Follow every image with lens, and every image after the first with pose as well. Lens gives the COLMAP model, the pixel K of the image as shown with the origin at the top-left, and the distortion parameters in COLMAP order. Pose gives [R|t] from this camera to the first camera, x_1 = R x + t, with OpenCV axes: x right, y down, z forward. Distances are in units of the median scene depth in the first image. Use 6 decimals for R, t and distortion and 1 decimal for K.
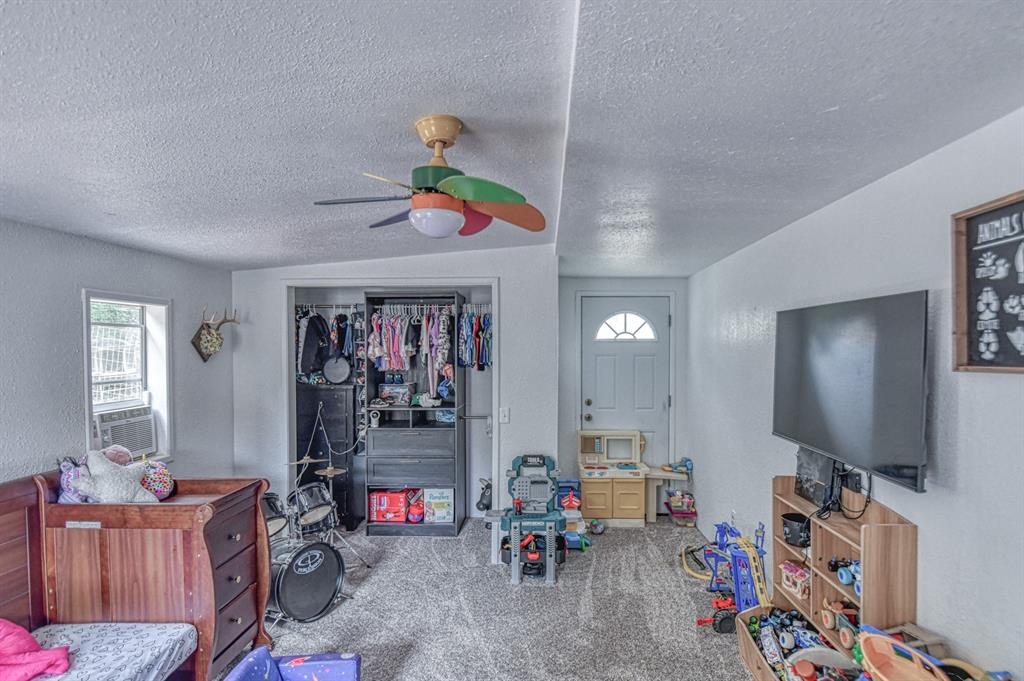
lens RADIAL K [[540.3, 0, 517.1], [0, 540.3, 347.6], [0, 0, 1]] dist [0.033007, -0.001244]
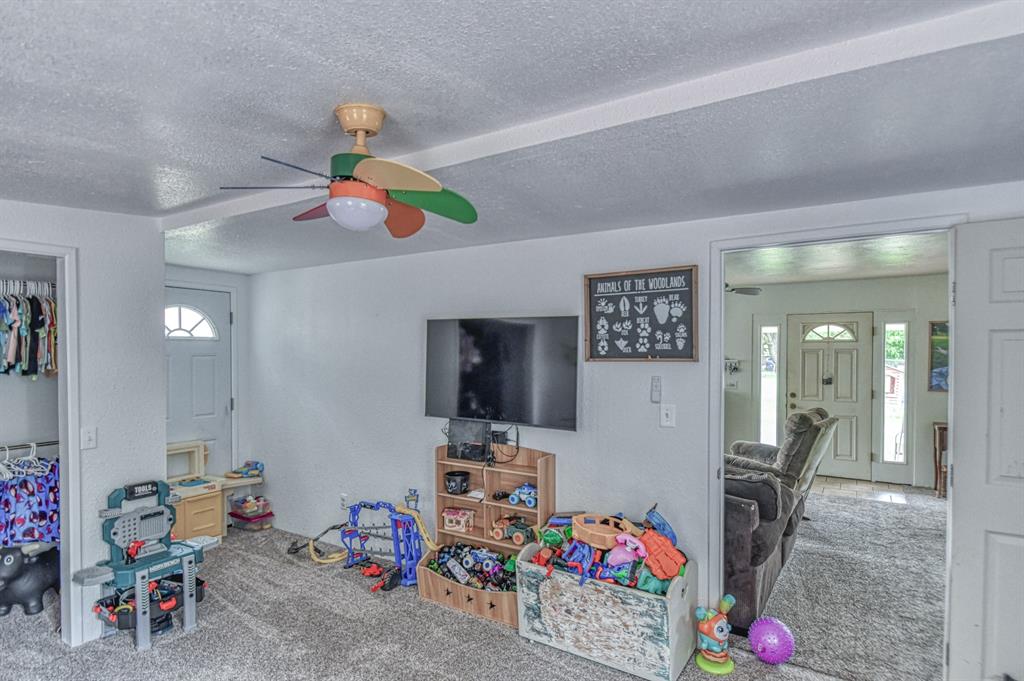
lens RADIAL K [[540.3, 0, 515.4], [0, 540.3, 343.8], [0, 0, 1]] dist [0.033007, -0.001244]
pose [[0.513300, 0.013506, 0.858103, -0.520319], [-0.006512, 0.999909, -0.011843, 0.004391], [-0.858184, 0.000492, 0.513341, 0.174357]]
